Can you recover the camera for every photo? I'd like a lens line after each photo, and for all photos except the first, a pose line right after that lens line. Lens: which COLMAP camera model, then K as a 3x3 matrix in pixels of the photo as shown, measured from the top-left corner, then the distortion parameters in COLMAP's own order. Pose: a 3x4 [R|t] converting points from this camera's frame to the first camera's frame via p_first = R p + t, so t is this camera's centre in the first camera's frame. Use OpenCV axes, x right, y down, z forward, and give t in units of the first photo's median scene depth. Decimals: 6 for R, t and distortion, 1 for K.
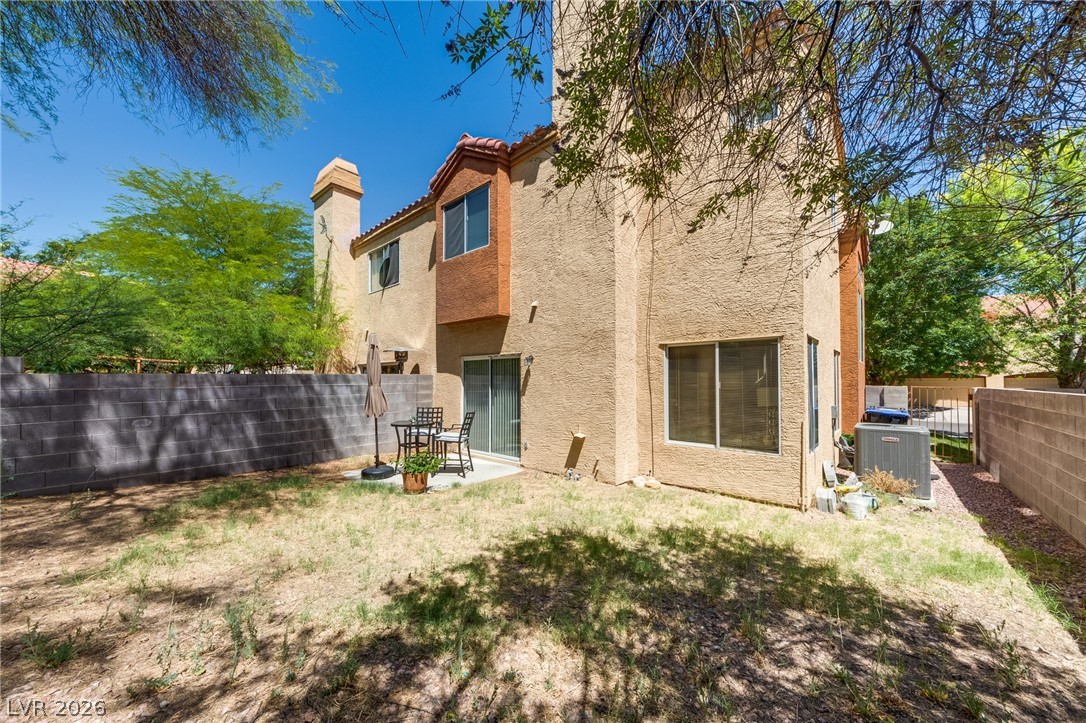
lens RADIAL K [[396.7, 0, 537.5], [0, 396.7, 379.0], [0, 0, 1]] dist [0.000216, -0.000064]
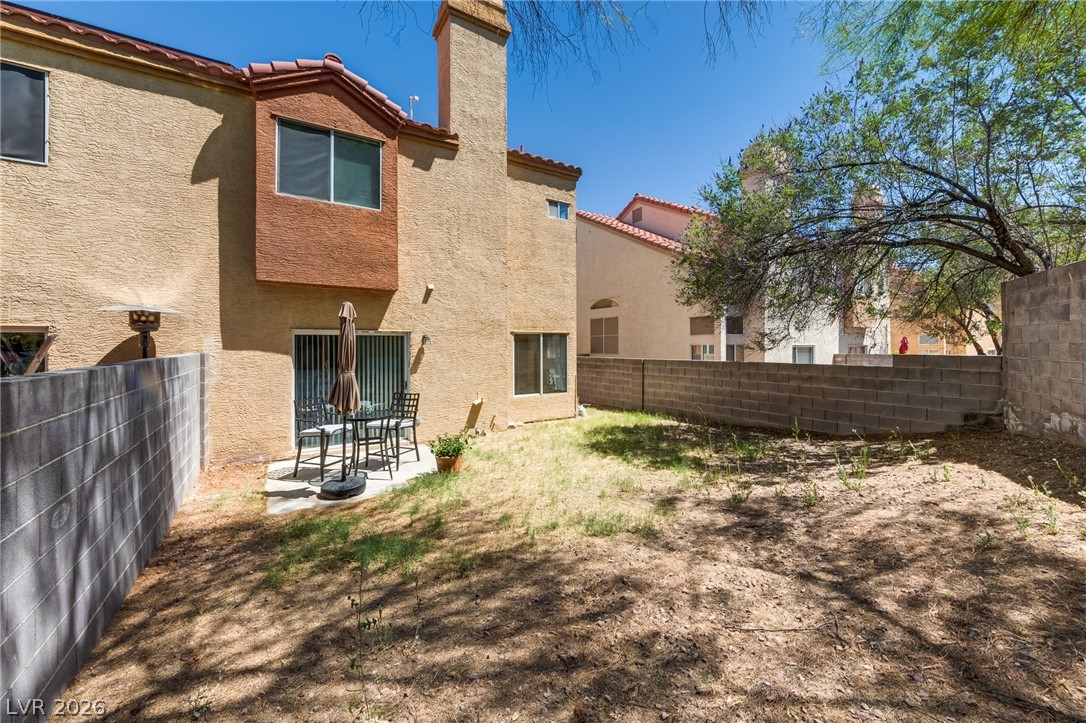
lens RADIAL K [[438.8, 0, 536.9], [0, 438.8, 352.4], [0, 0, 1]] dist [-0.010255, 0.000016]
pose [[0.243727, -0.016534, 0.969703, -1.072487], [-0.003024, 0.999837, 0.017808, -0.033690], [-0.969839, -0.007273, 0.243637, 0.428723]]
